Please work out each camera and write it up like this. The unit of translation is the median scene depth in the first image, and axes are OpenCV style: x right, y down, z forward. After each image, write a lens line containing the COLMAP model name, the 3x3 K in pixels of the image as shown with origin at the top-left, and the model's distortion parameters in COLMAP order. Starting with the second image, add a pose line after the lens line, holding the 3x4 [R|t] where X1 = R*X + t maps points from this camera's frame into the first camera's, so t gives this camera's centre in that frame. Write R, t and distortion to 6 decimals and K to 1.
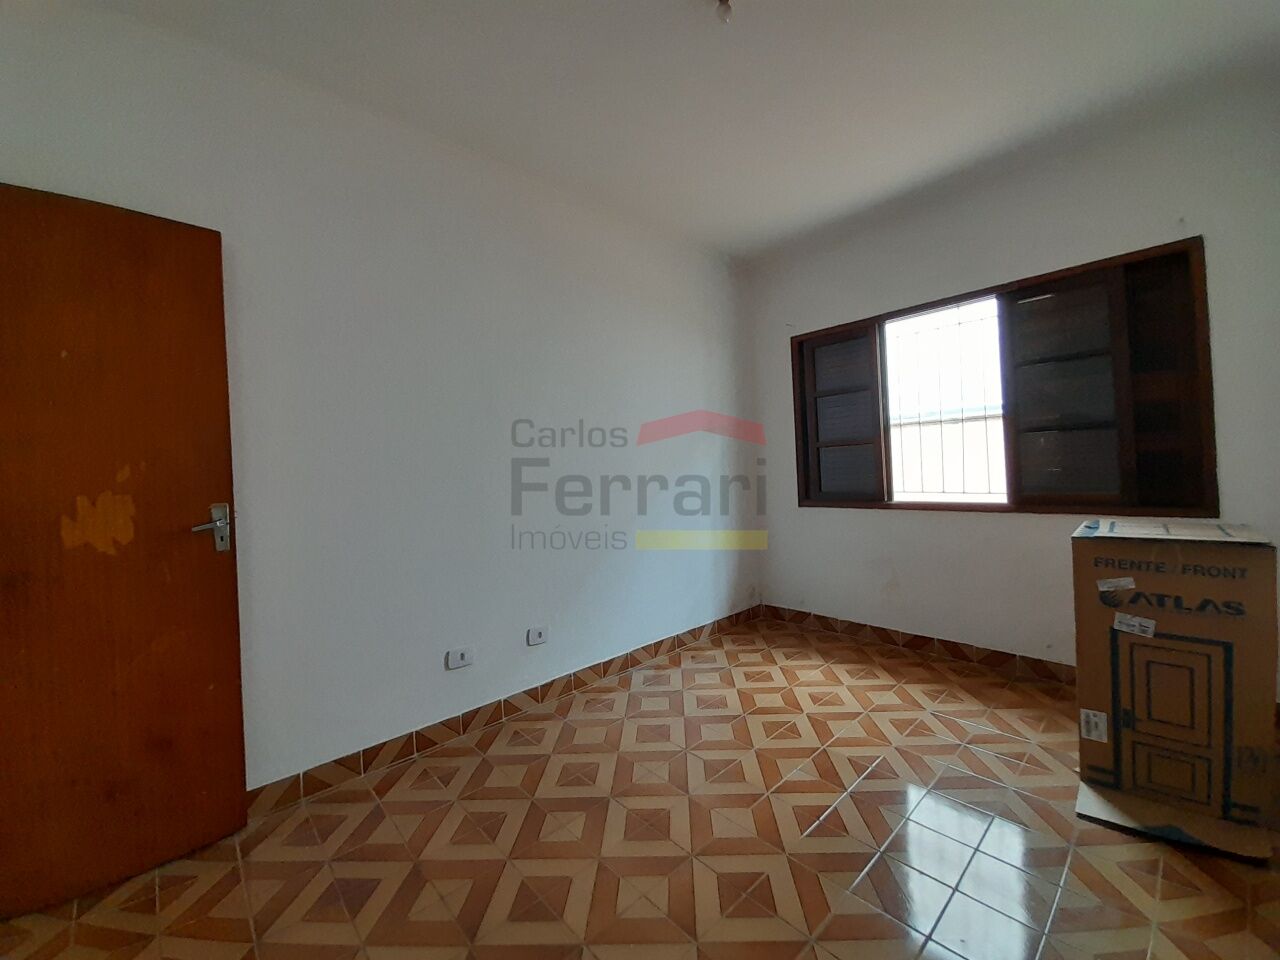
lens RADIAL K [[510.6, 0, 661.2], [0, 510.6, 471.6], [0, 0, 1]] dist [0.006422, -0.000848]
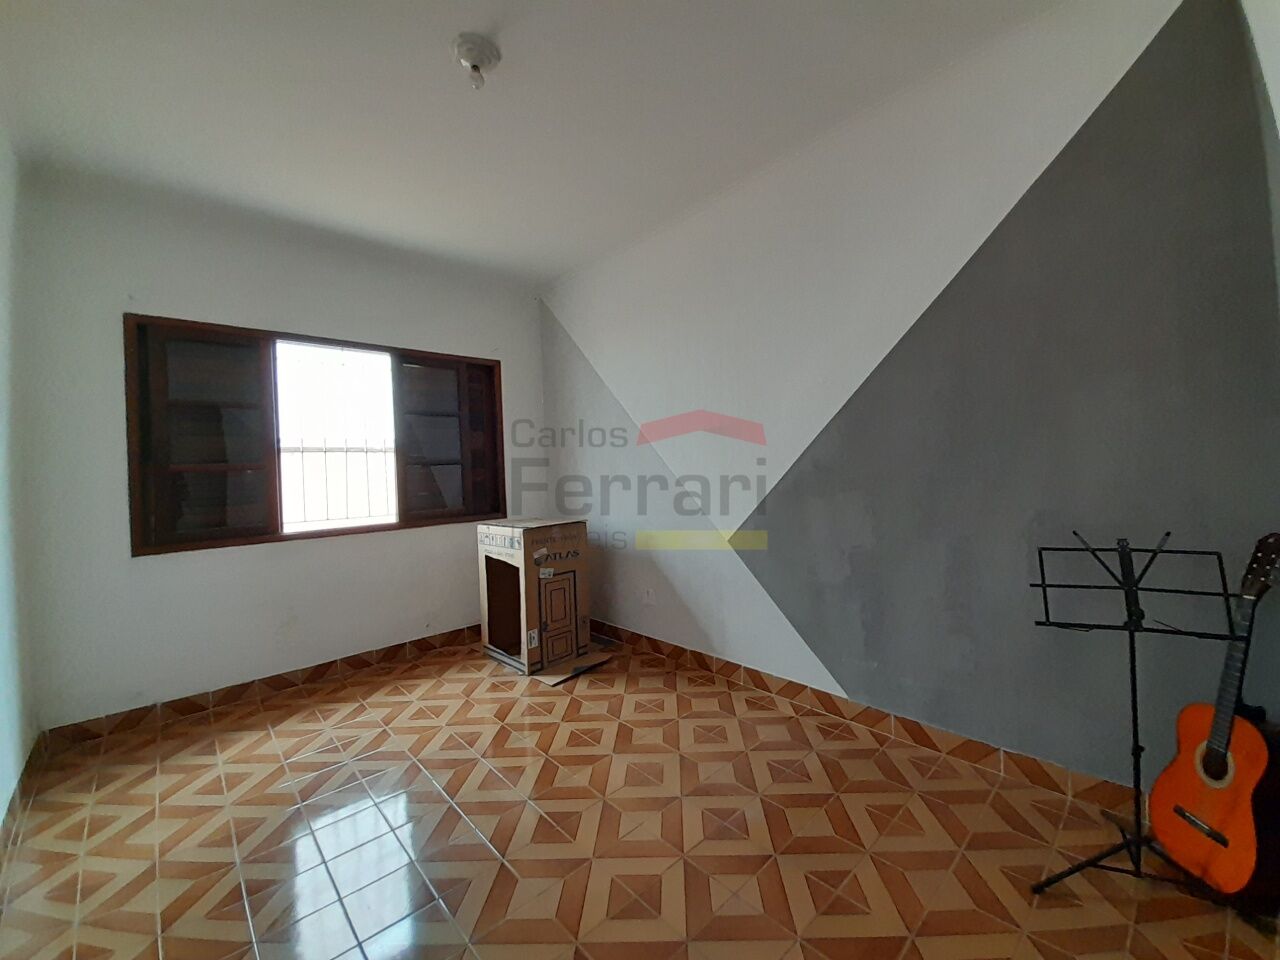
lens RADIAL K [[510.6, 0, 646.2], [0, 510.6, 476.8], [0, 0, 1]] dist [0.006422, -0.000848]
pose [[0.009107, 0.023136, 0.999691, -0.485907], [0.045564, 0.998684, -0.023528, 0.008873], [-0.998920, 0.045765, 0.008041, 0.333460]]
